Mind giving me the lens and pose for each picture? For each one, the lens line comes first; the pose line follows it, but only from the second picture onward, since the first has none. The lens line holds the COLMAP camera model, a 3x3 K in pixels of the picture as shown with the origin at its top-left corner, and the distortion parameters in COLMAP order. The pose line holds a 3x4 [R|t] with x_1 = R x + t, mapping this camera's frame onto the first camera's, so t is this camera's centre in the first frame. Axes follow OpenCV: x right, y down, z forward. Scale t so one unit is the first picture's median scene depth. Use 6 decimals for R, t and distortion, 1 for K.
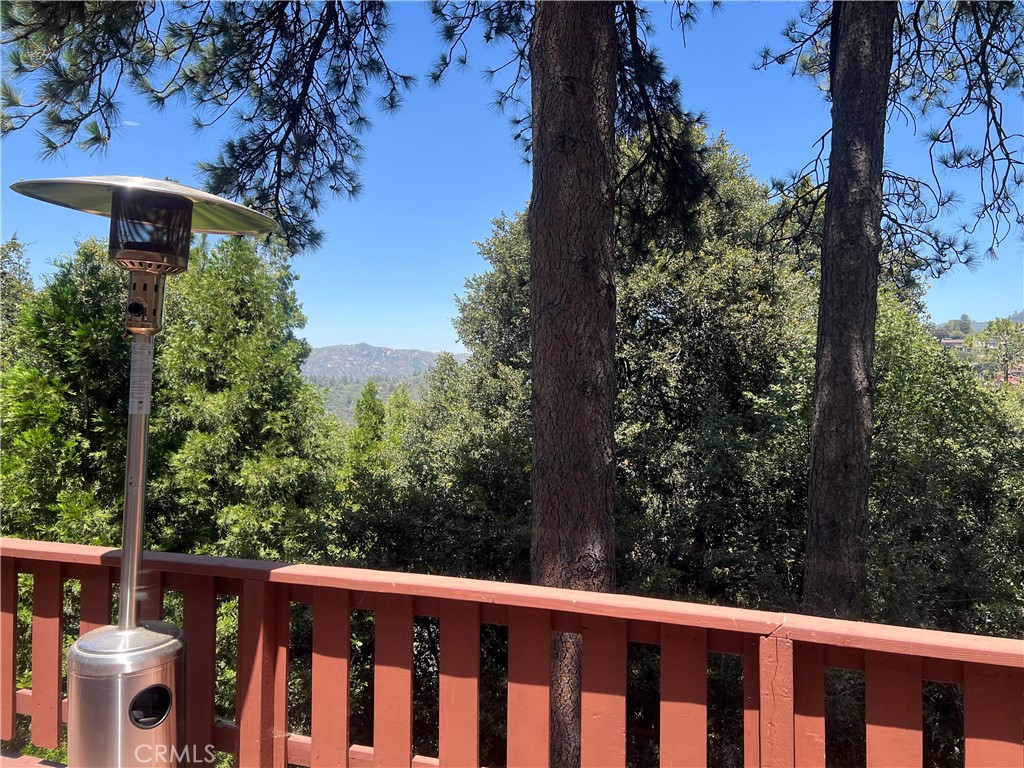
lens RADIAL K [[765.1, 0, 509.2], [0, 765.1, 383.1], [0, 0, 1]] dist [0.022087, -0.007755]
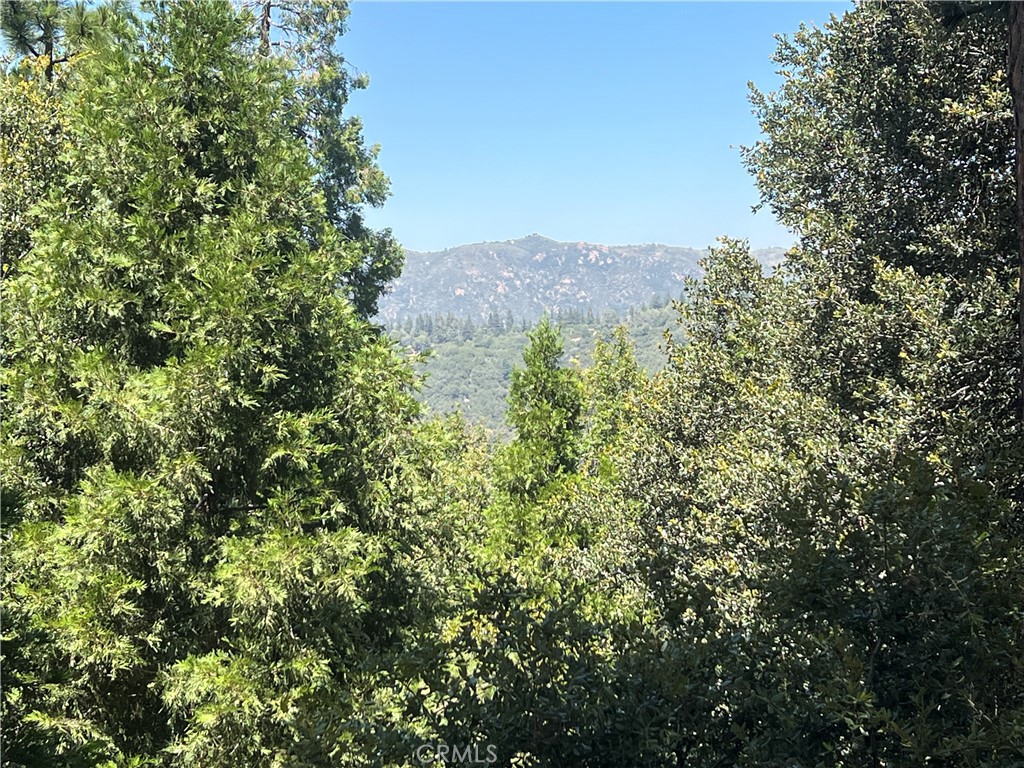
lens RADIAL K [[2314.4, 0, 520.8], [0, 2314.4, 472.6], [0, 0, 1]] dist [0.479496, 0.000000]
pose [[0.984374, -0.028891, -0.173705, 0.012434], [0.039886, 0.997393, 0.060143, 0.000622], [0.171514, -0.066132, 0.982960, -0.149401]]
